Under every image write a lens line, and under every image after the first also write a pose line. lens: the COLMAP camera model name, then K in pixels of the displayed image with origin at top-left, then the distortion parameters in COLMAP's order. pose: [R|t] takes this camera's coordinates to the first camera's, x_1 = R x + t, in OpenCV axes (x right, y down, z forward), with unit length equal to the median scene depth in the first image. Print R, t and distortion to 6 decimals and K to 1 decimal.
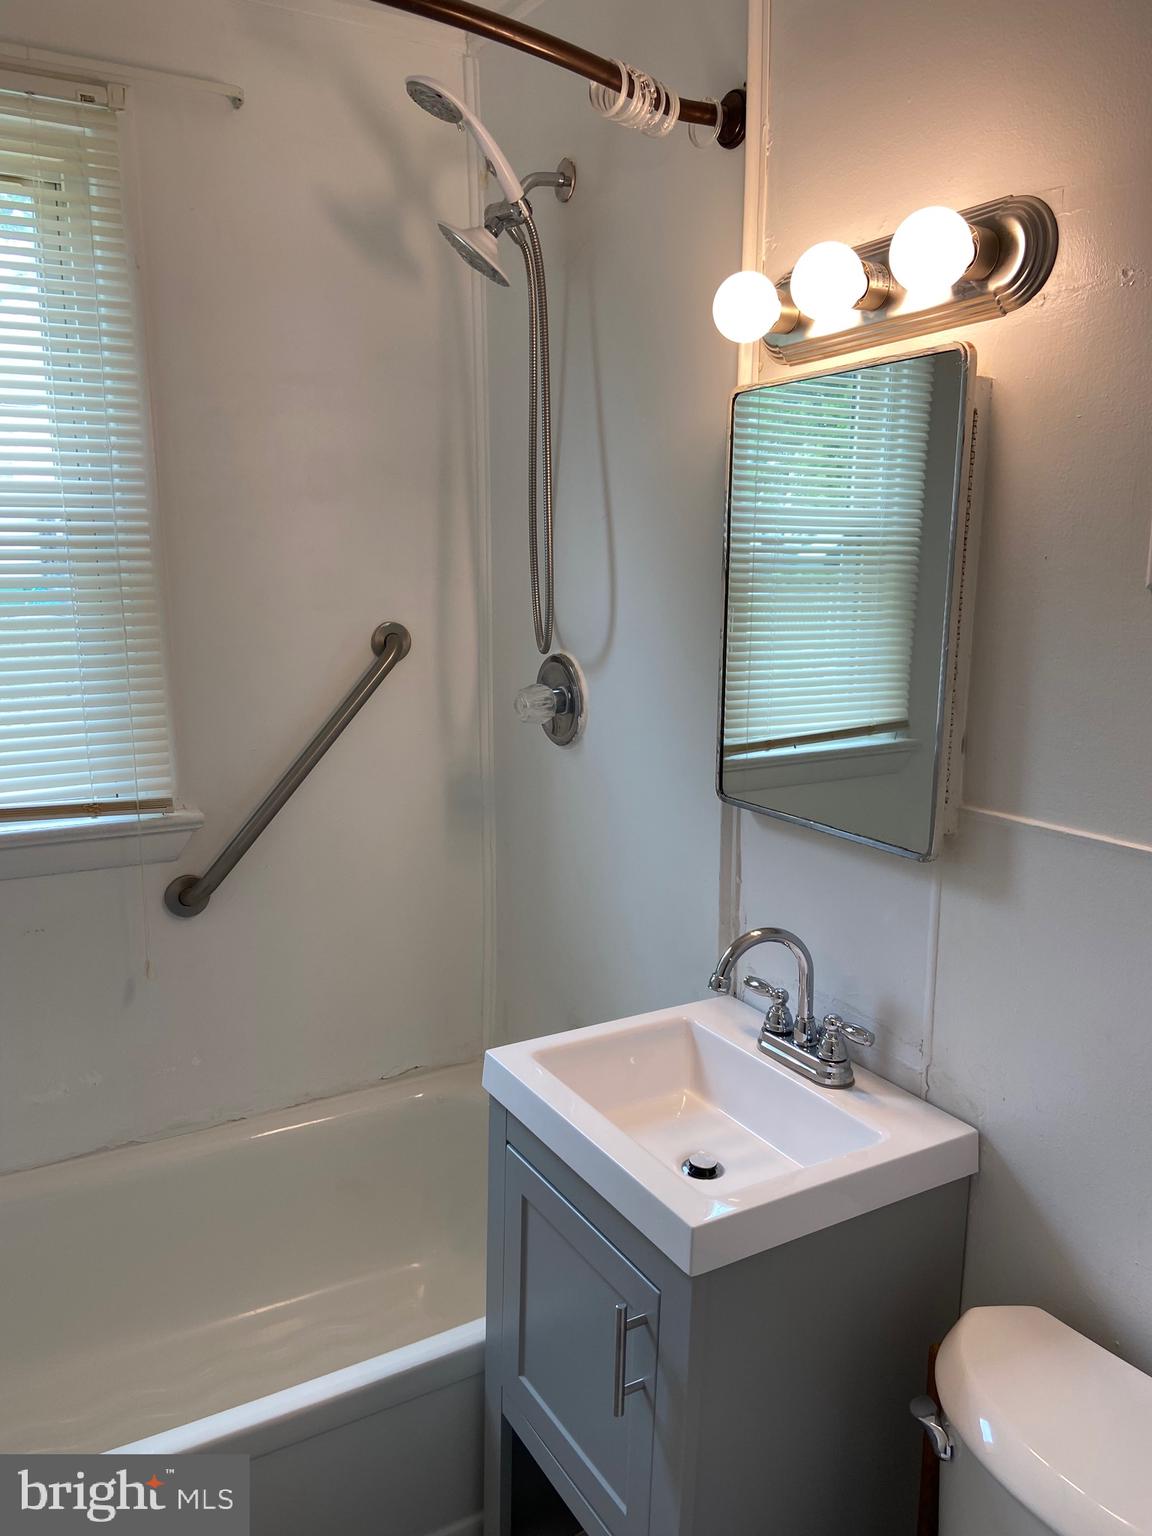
lens RADIAL K [[1172.7, 0, 583.0], [0, 1172.7, 783.9], [0, 0, 1]] dist [0.124345, -0.163906]
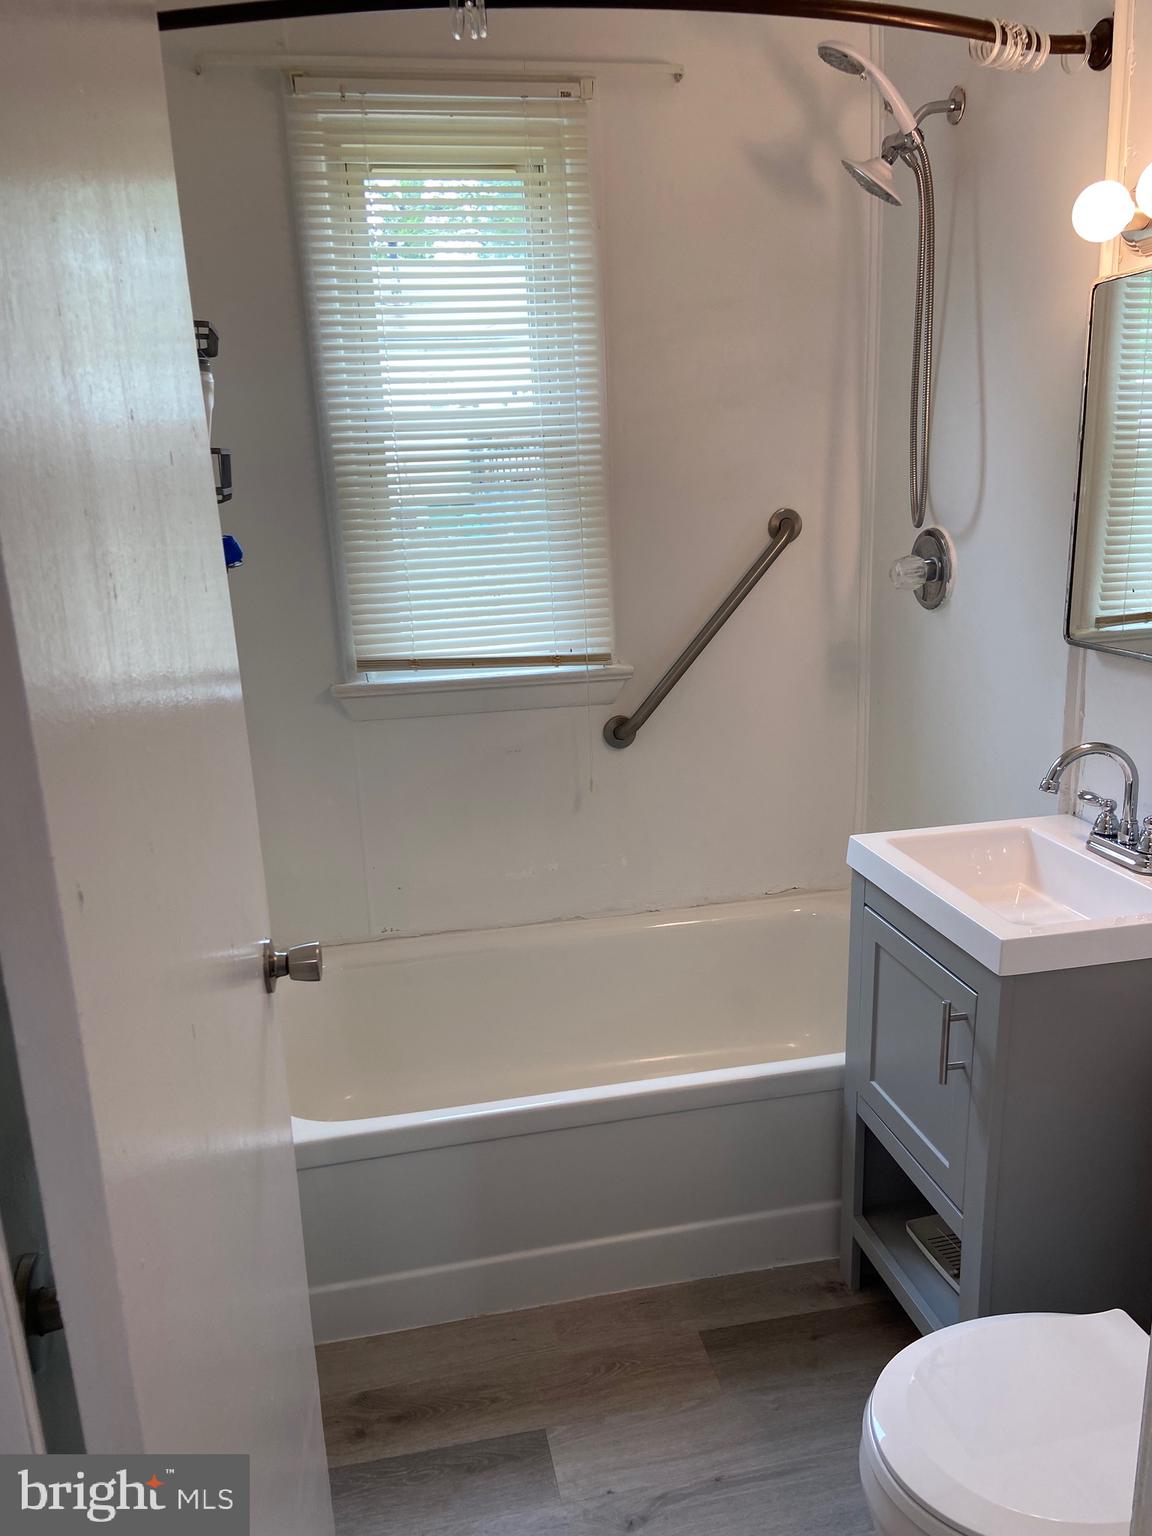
lens RADIAL K [[1172.7, 0, 583.0], [0, 1172.7, 783.9], [0, 0, 1]] dist [0.124345, -0.163906]
pose [[0.947839, 0.039760, -0.316260, 0.037257], [-0.017672, 0.997218, 0.072409, 0.067107], [0.318259, -0.063043, 0.945905, -0.245992]]
